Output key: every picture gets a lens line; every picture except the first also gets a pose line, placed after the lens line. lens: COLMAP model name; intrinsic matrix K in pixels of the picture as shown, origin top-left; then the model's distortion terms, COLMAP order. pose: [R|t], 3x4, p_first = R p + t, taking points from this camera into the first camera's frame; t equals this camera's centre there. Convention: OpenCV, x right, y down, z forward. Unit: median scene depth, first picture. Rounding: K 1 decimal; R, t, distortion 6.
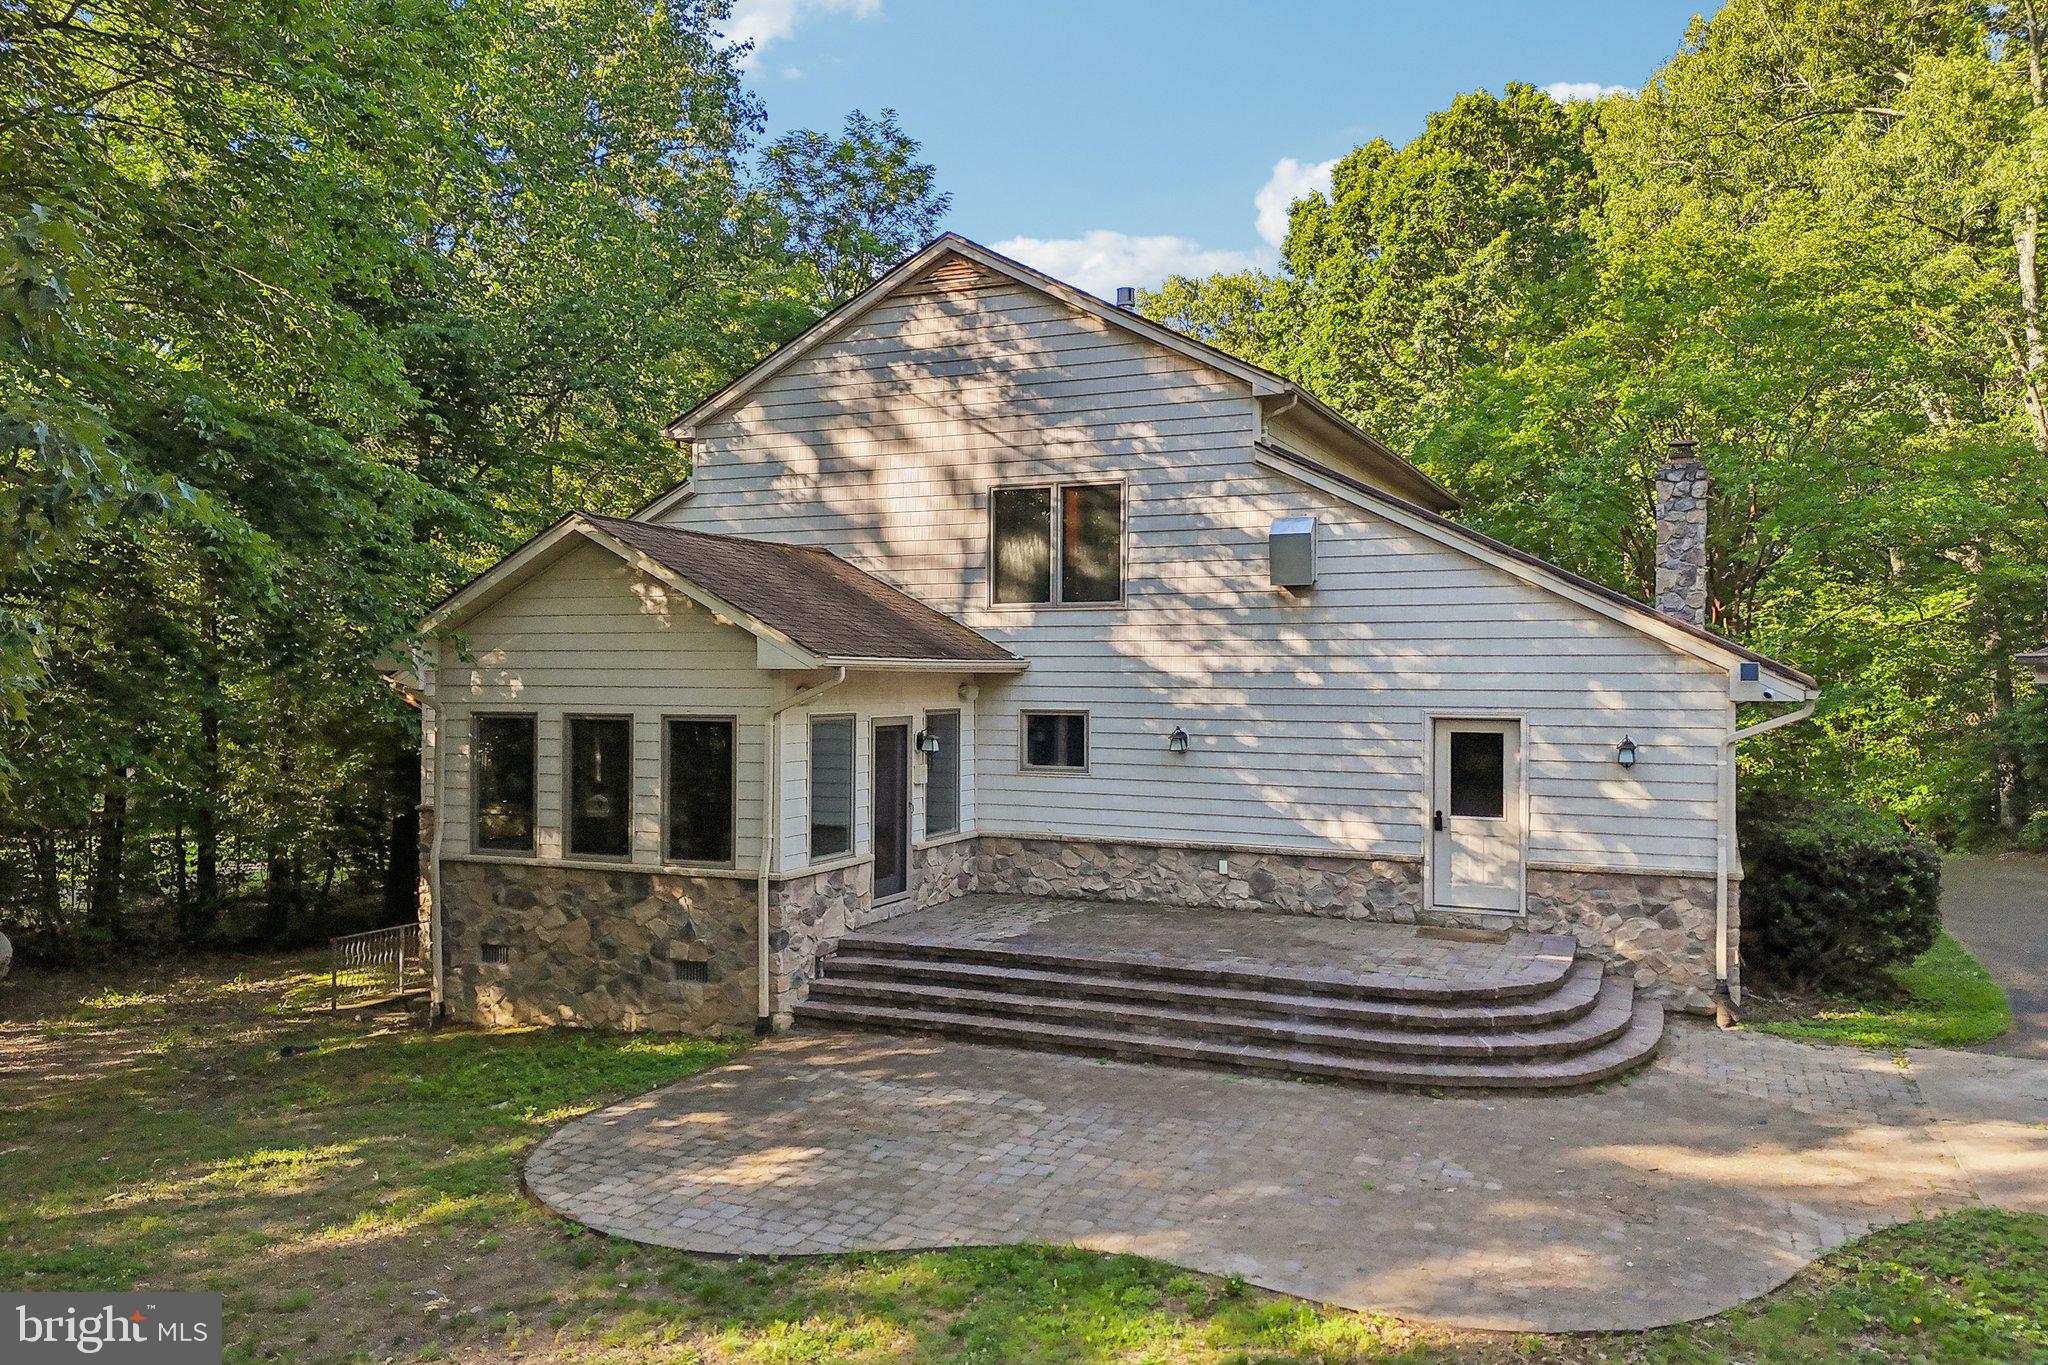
lens RADIAL K [[1504.8, 0, 1028.5], [0, 1504.8, 677.5], [0, 0, 1]] dist [0.094620, -0.102589]
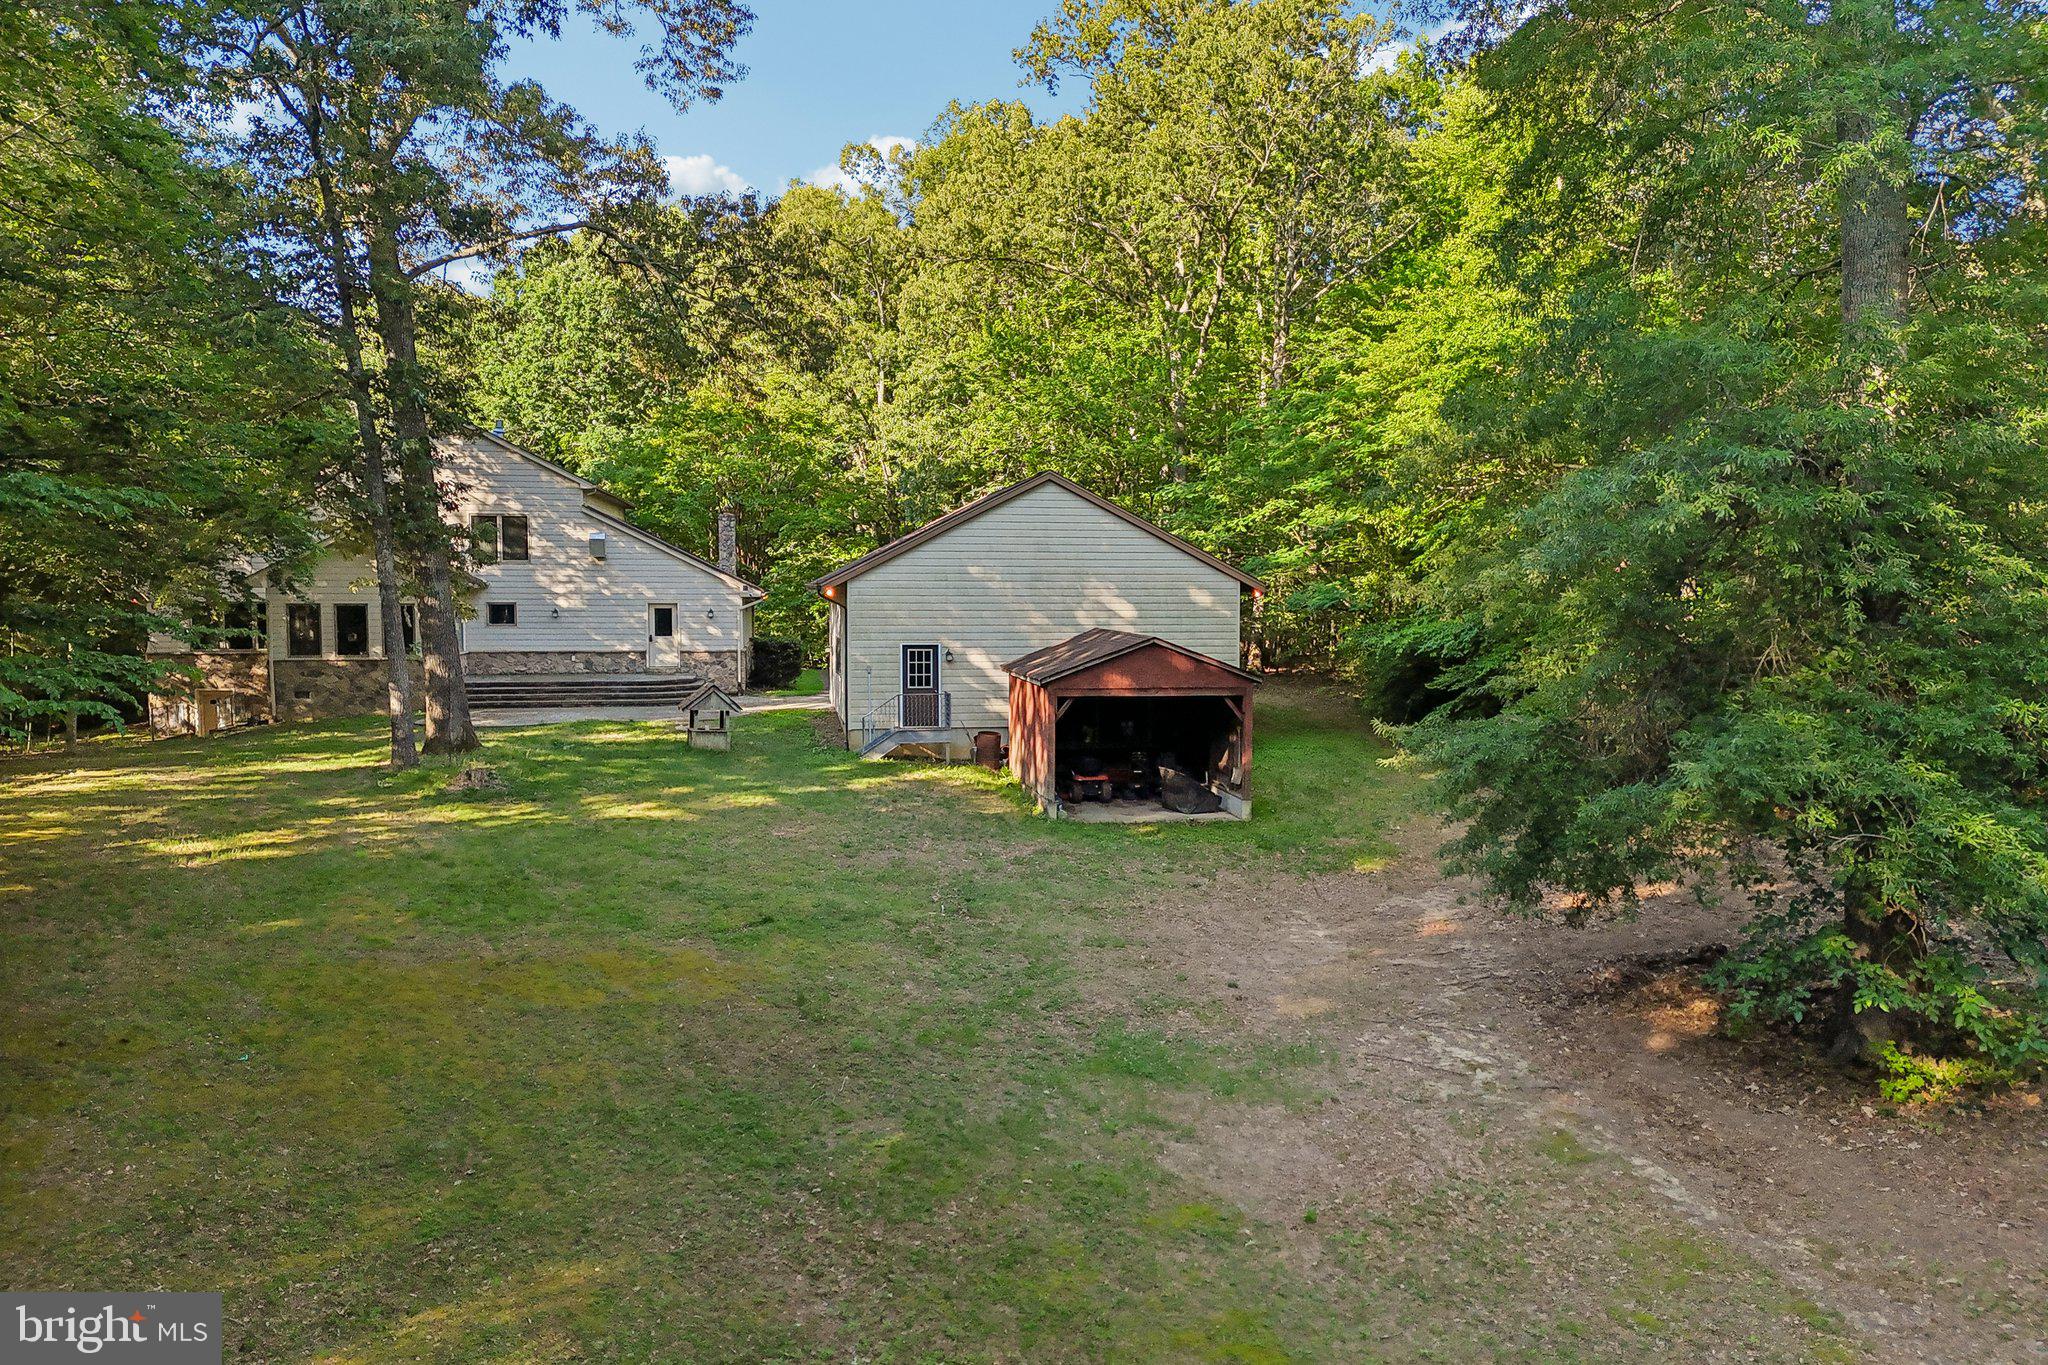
lens RADIAL K [[1504.8, 0, 1028.5], [0, 1504.8, 677.5], [0, 0, 1]] dist [0.094620, -0.102589]
pose [[0.835056, -0.035219, 0.549037, -0.755993], [0.001874, 0.998125, 0.061177, -0.008897], [-0.550162, -0.050057, 0.833556, -1.914983]]
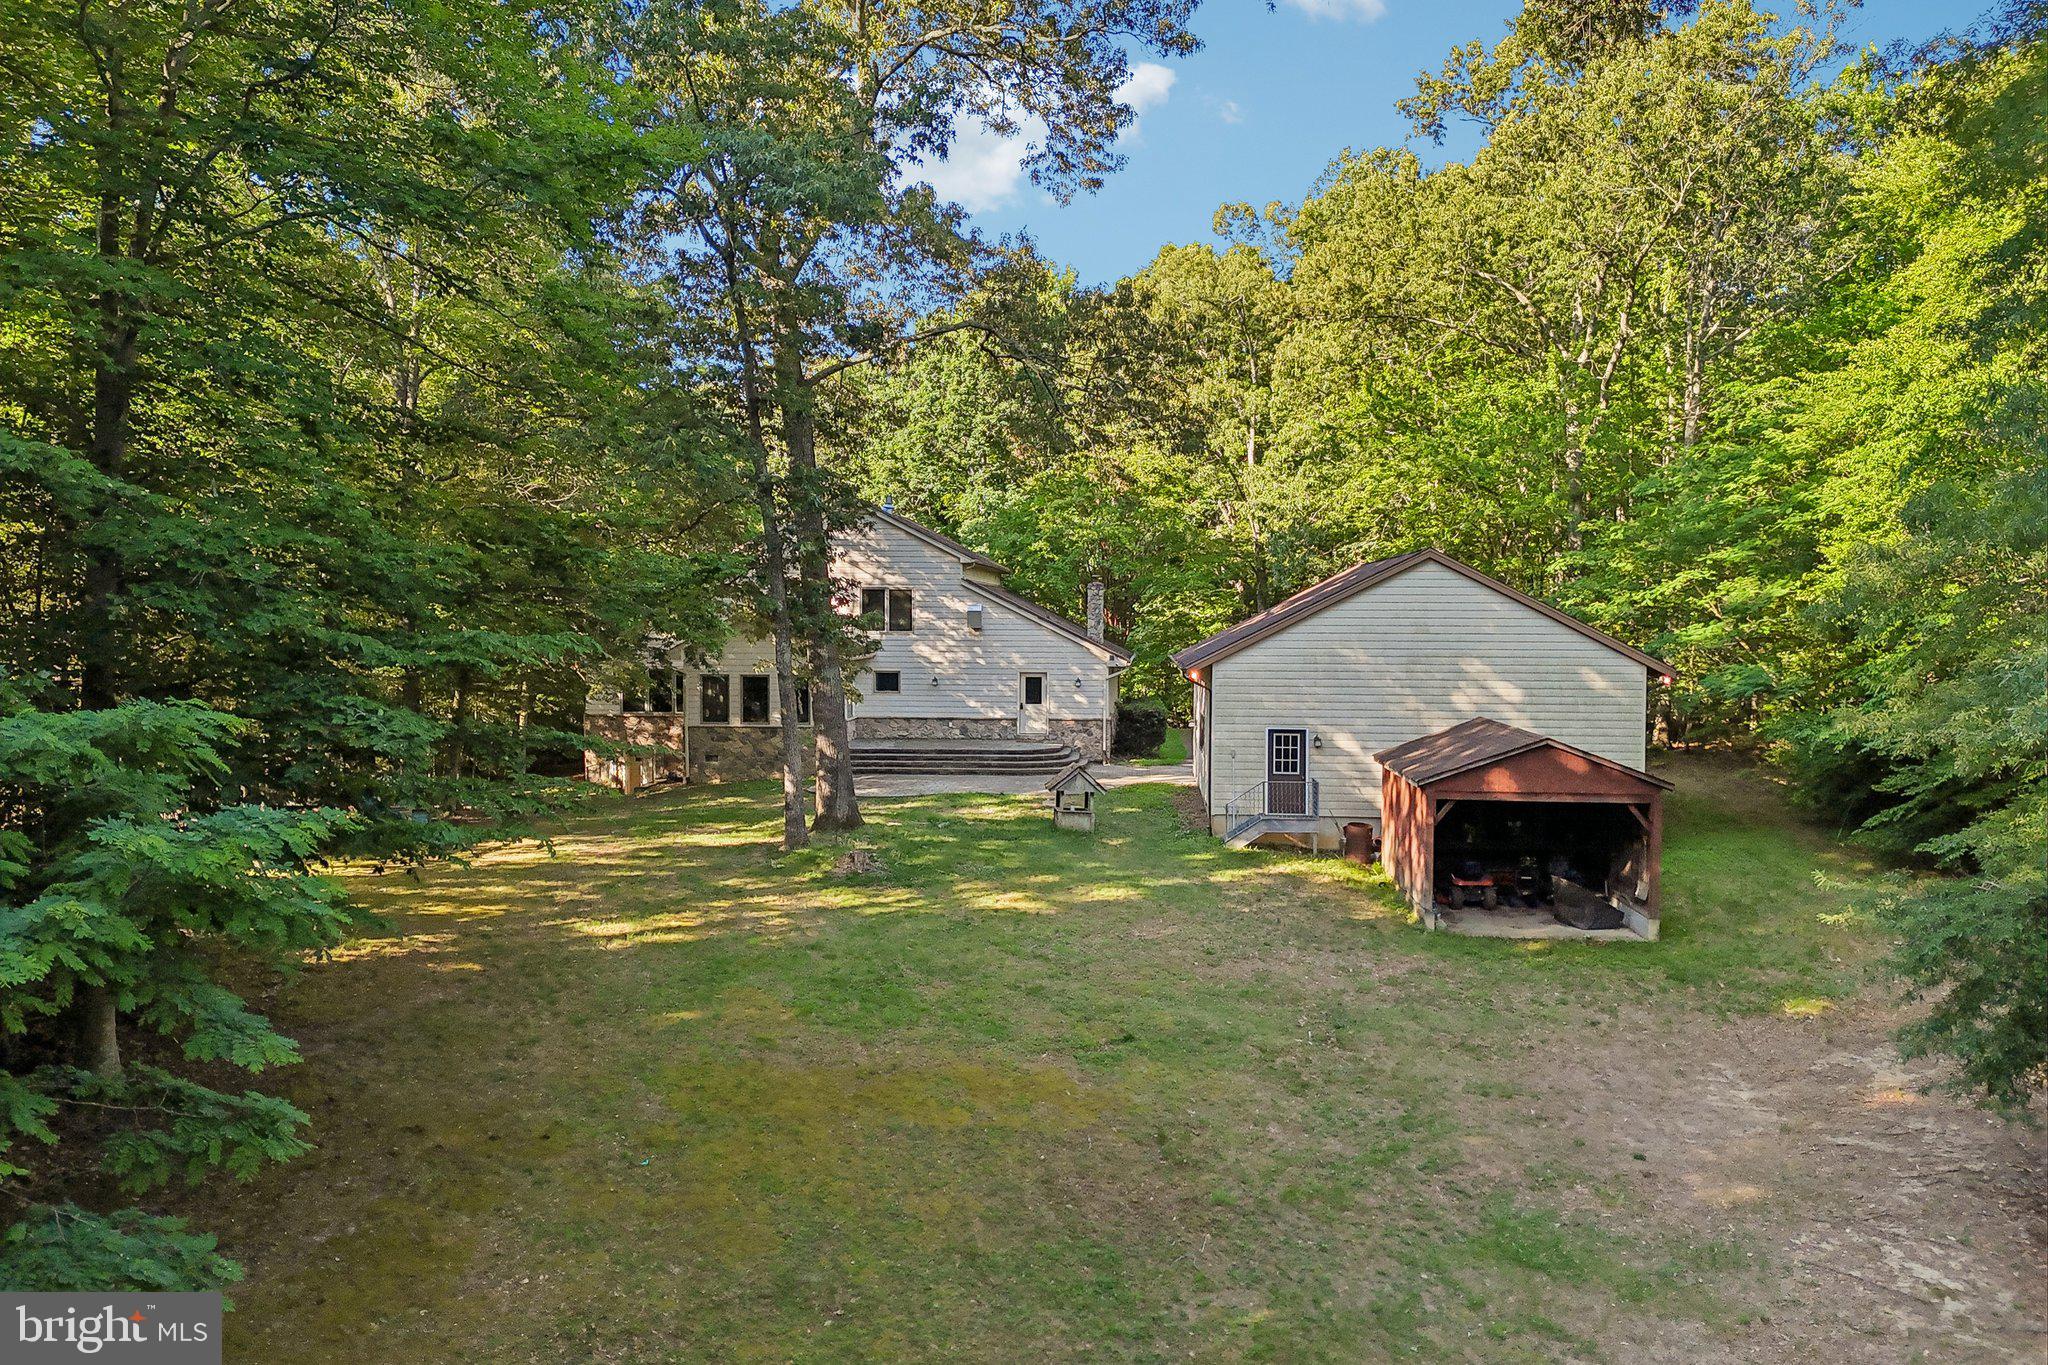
lens RADIAL K [[1504.8, 0, 1028.5], [0, 1504.8, 677.5], [0, 0, 1]] dist [0.094620, -0.102589]
pose [[0.942398, -0.013152, 0.334234, -0.738513], [-0.001382, 0.999065, 0.043209, -0.094889], [-0.334490, -0.041182, 0.941499, -1.877837]]
